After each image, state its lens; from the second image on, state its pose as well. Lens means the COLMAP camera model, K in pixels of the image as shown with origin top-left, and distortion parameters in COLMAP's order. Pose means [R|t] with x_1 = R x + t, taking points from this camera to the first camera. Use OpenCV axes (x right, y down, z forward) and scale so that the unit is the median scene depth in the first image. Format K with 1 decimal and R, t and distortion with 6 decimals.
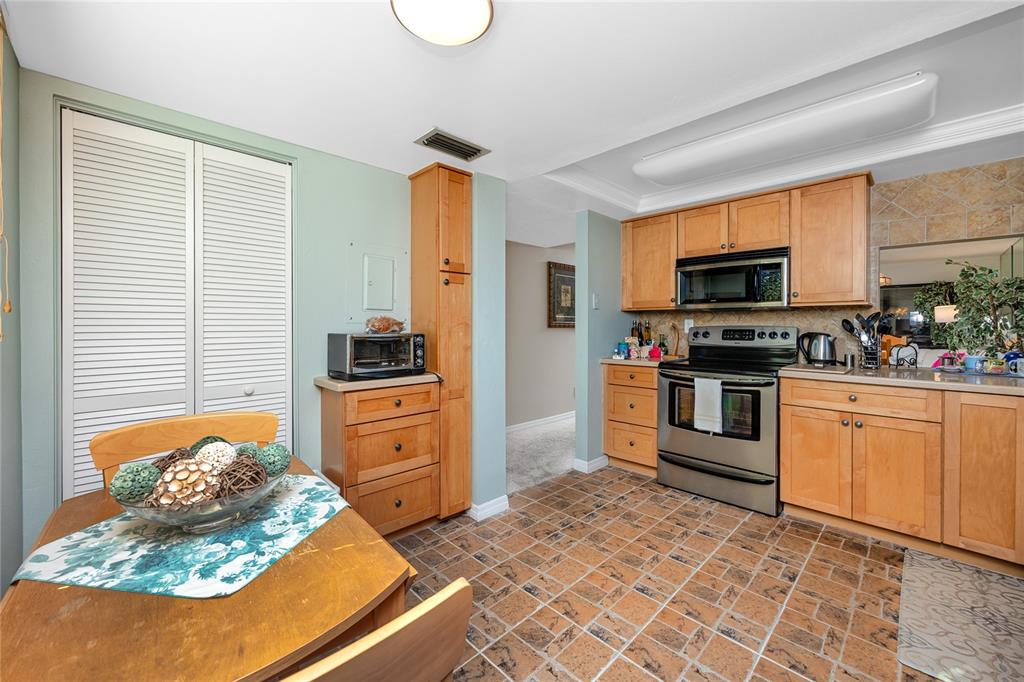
lens RADIAL K [[385.3, 0, 494.5], [0, 385.3, 339.4], [0, 0, 1]] dist [-0.006980, 0.000253]
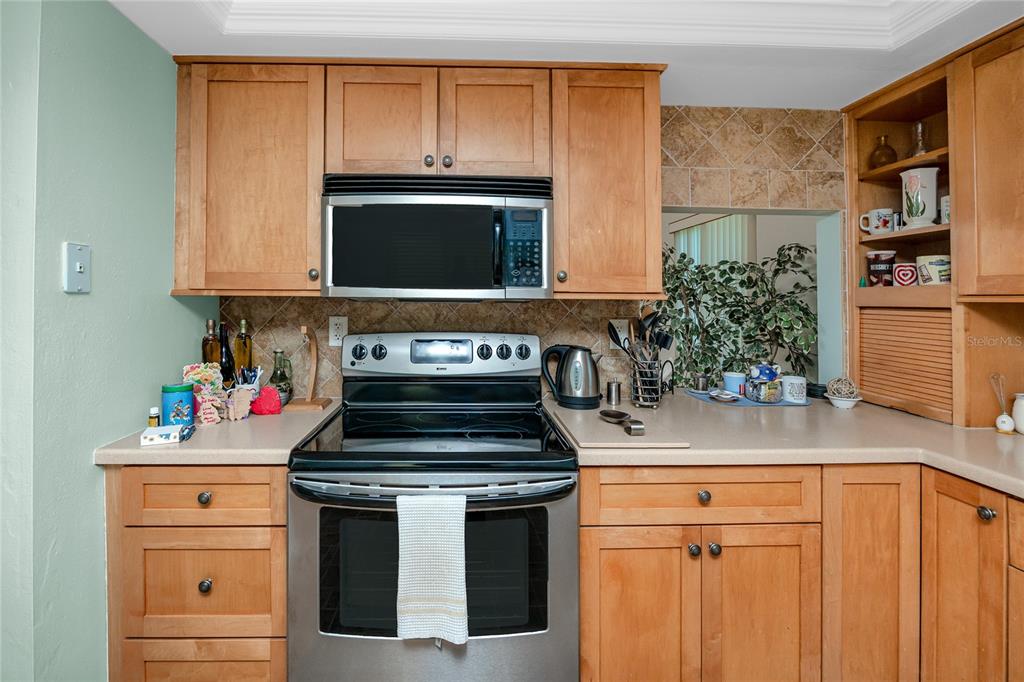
lens RADIAL K [[469.9, 0, 479.7], [0, 469.9, 286.5], [0, 0, 1]] dist [-0.019228, 0.001089]
pose [[0.640617, 0.027141, 0.767381, 0.233885], [0.025042, 0.998105, -0.056206, -0.067171], [-0.767452, 0.055223, 0.638723, 0.654459]]
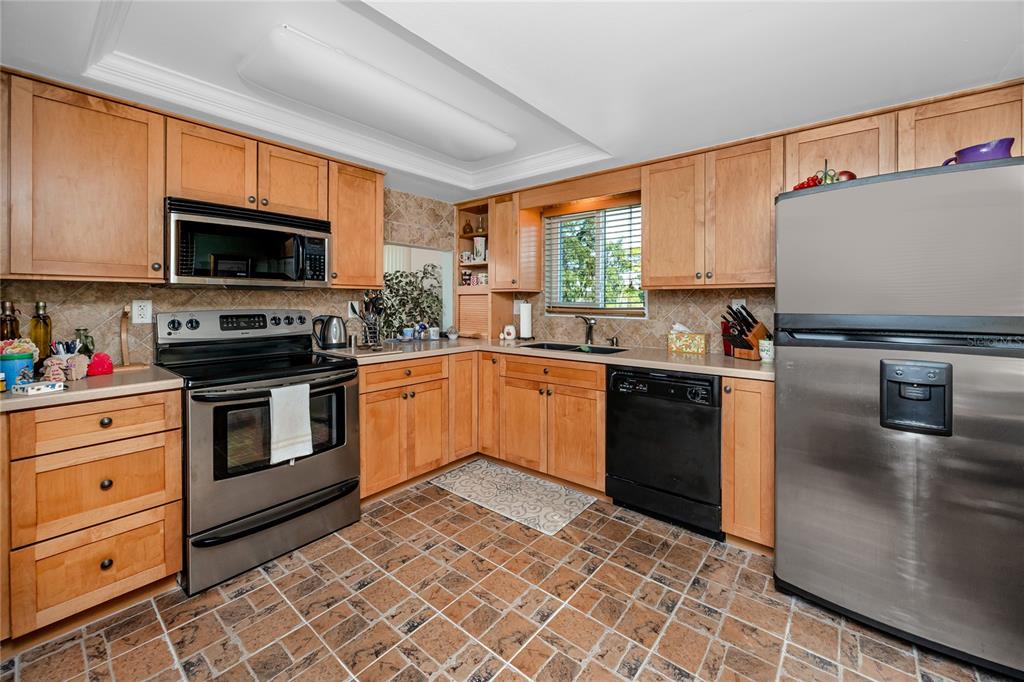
lens RADIAL K [[413.5, 0, 513.0], [0, 413.5, 309.0], [0, 0, 1]] dist [-0.001470, -0.000167]
pose [[-0.139117, -0.015357, 0.990157, -0.248450], [0.041737, 0.998900, 0.021357, -0.036735], [-0.989396, 0.044297, -0.138323, 0.676721]]
